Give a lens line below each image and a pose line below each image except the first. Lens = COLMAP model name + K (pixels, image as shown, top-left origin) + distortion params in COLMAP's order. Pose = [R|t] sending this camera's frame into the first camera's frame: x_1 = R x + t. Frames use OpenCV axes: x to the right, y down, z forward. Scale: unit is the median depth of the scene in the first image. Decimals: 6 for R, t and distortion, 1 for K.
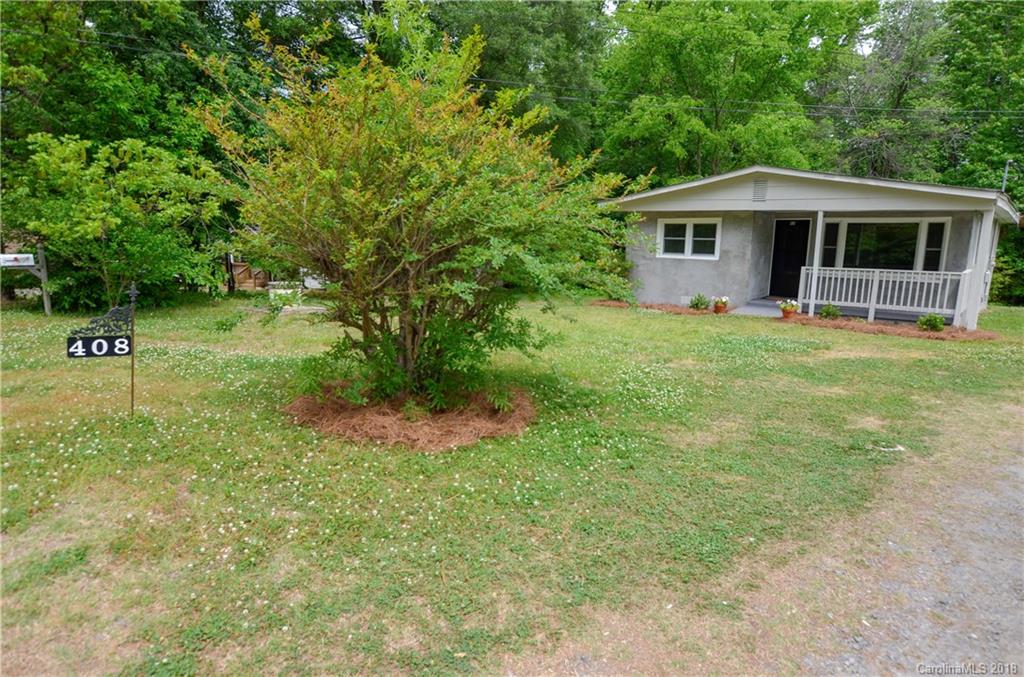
lens RADIAL K [[553.3, 0, 512.0], [0, 553.3, 338.5], [0, 0, 1]] dist [0.001146, -0.000572]
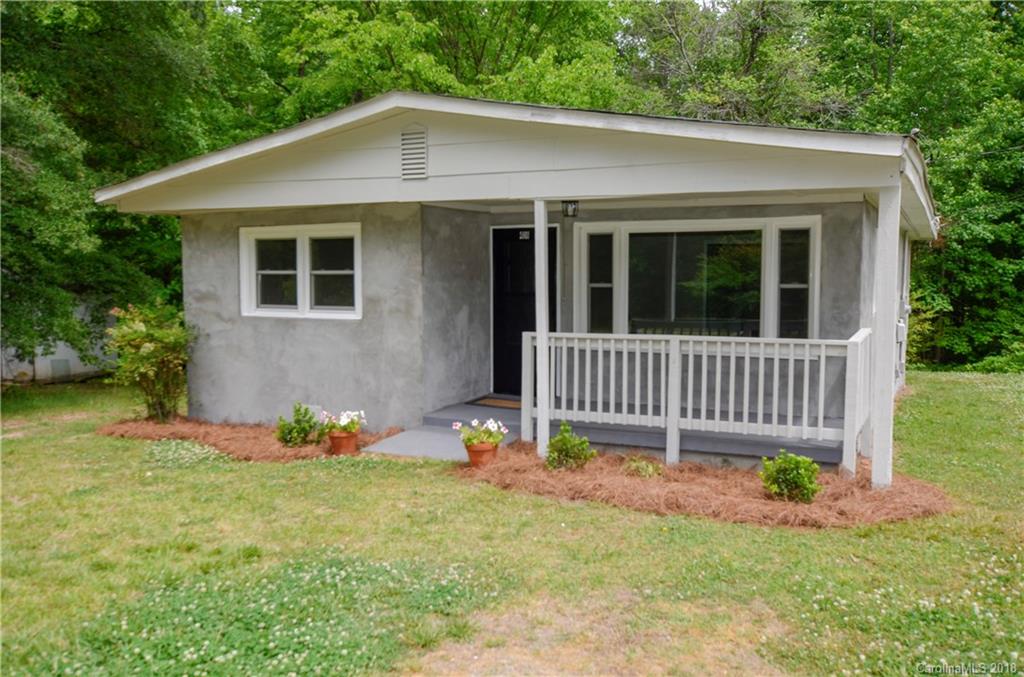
lens RADIAL K [[754.0, 0, 512.0], [0, 754.0, 338.5], [0, 0, 1]] dist [0.006478, 0.002772]
pose [[0.972953, -0.035884, 0.228198, 0.372862], [0.057971, 0.994177, -0.090834, -0.071387], [-0.223610, 0.101606, 0.969368, 0.431133]]
